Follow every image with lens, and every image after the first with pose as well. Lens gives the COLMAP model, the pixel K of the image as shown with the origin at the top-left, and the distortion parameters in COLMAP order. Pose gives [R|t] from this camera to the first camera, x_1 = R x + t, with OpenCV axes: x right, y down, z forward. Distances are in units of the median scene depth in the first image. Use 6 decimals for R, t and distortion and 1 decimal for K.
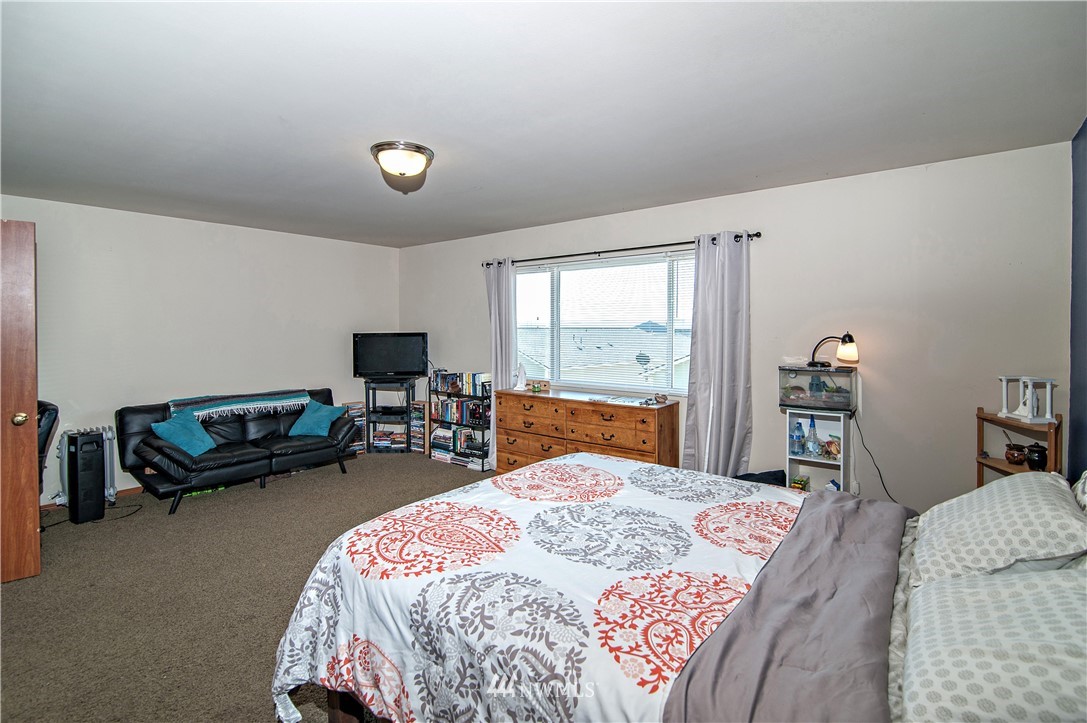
lens RADIAL K [[516.8, 0, 542.4], [0, 516.8, 332.9], [0, 0, 1]] dist [-0.015682, 0.000005]
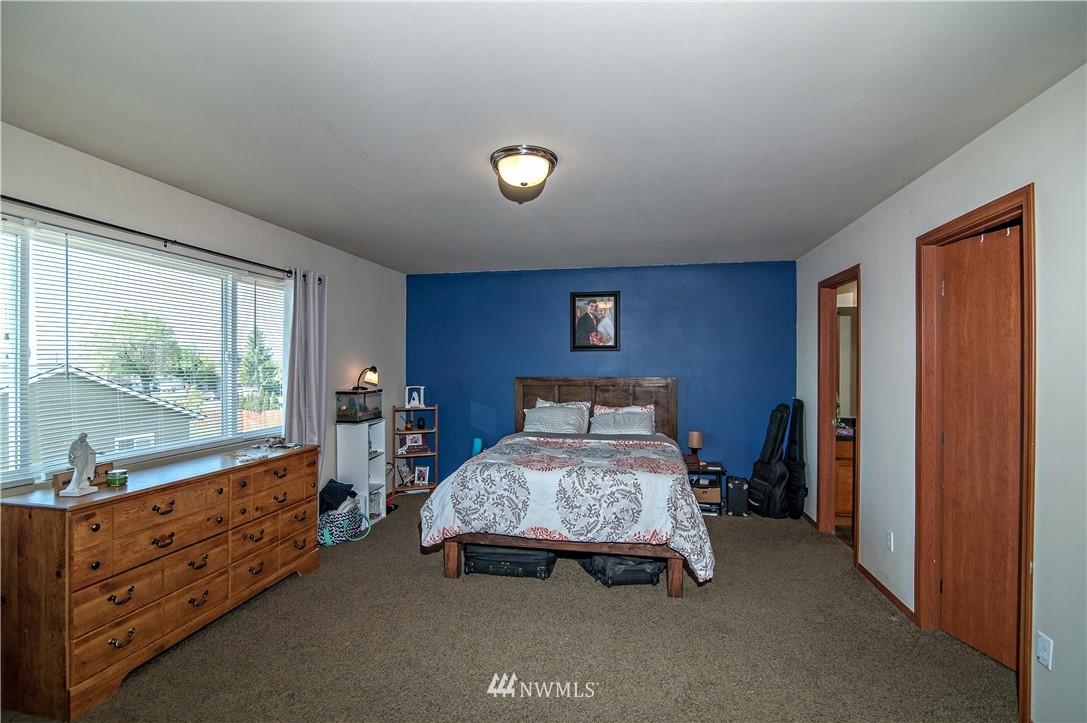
lens RADIAL K [[500.1, 0, 544.8], [0, 500.1, 366.0], [0, 0, 1]] dist [-0.016119, -0.000001]
pose [[-0.469280, -0.004266, 0.883039, -0.721690], [0.002676, 0.999977, 0.006253, -0.004799], [-0.883045, 0.005298, -0.469258, 0.977976]]
